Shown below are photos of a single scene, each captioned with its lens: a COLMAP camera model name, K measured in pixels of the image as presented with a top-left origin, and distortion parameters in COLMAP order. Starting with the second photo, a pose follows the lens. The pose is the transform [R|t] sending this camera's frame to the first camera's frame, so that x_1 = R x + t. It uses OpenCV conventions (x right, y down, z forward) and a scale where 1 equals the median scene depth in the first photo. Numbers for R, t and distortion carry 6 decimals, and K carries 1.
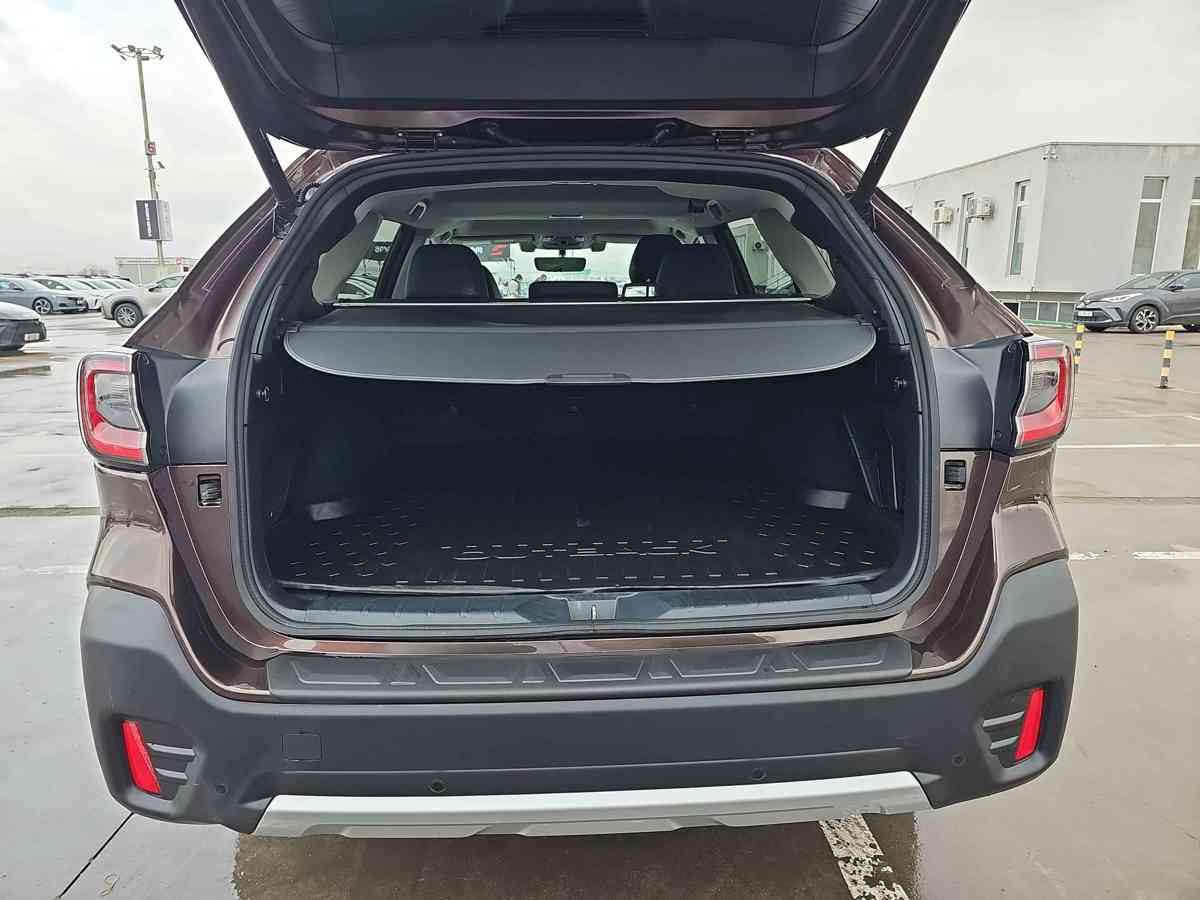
lens RADIAL K [[788.4, 0, 586.3], [0, 788.4, 436.3], [0, 0, 1]] dist [0.078004, -0.077113]
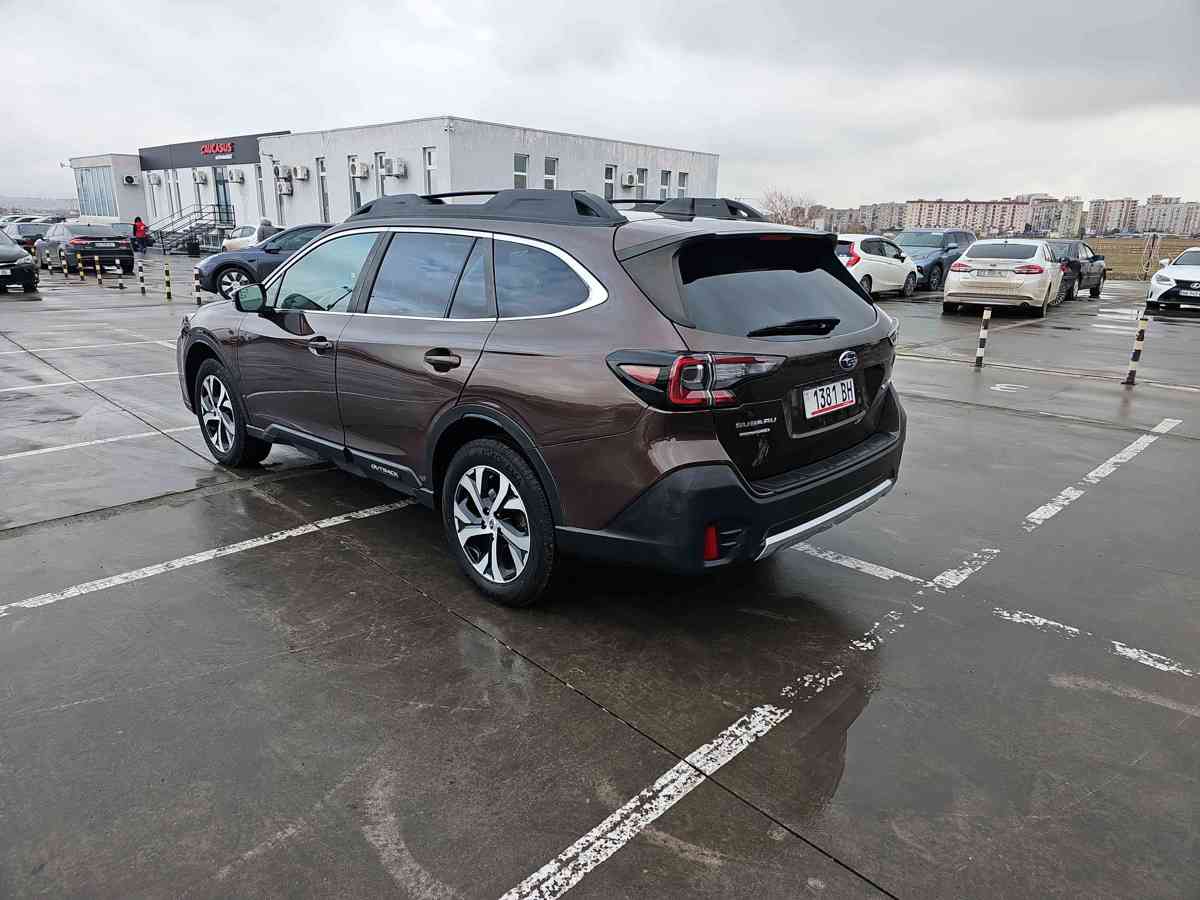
lens RADIAL K [[795.2, 0, 602.6], [0, 795.2, 444.0], [0, 0, 1]] dist [0.079589, -0.077639]
pose [[0.715353, -0.166968, 0.678521, -0.146836], [0.113157, 0.985896, 0.123306, -0.010407], [-0.689540, -0.011428, 0.724158, -0.022566]]
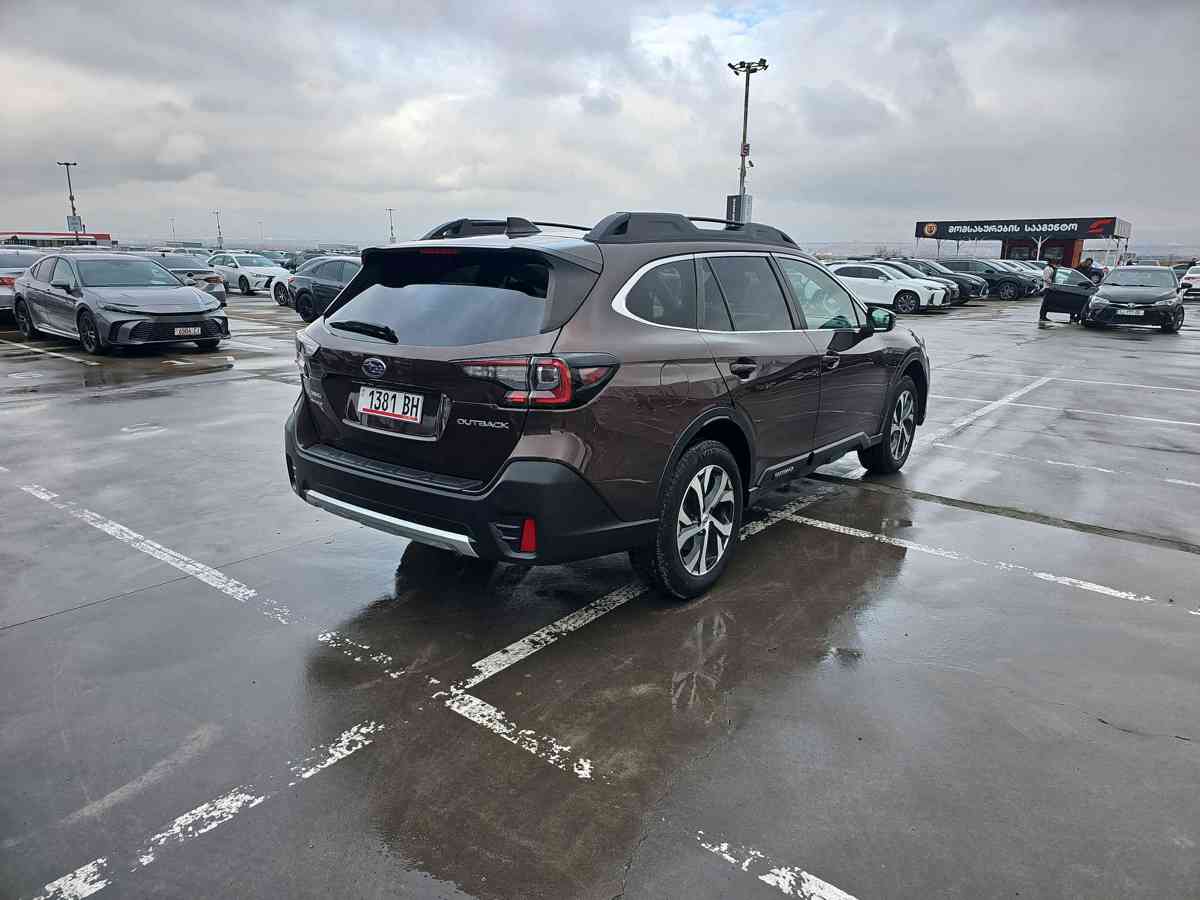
lens RADIAL K [[795.2, 0, 602.6], [0, 795.2, 444.0], [0, 0, 1]] dist [0.079589, -0.077639]
pose [[0.758839, 0.156728, -0.632138, 0.142948], [-0.134569, 0.987399, 0.083269, -0.005929], [0.637224, 0.021879, 0.770368, -0.035922]]
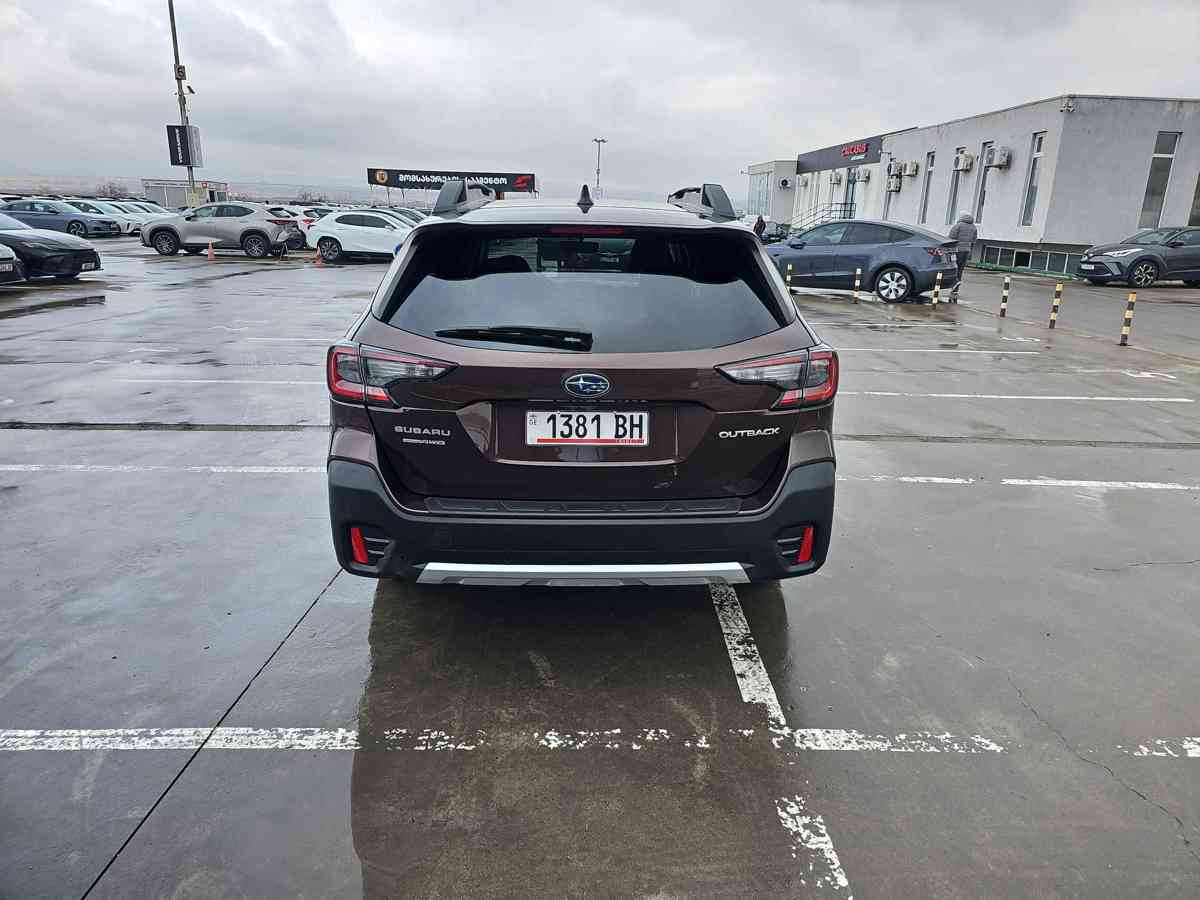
lens RADIAL K [[795.2, 0, 602.6], [0, 795.2, 444.0], [0, 0, 1]] dist [0.079589, -0.077639]
pose [[0.999614, 0.027556, -0.003624, 0.004021], [-0.027109, 0.995436, 0.091497, -0.003747], [0.006128, -0.091363, 0.995799, -0.067057]]
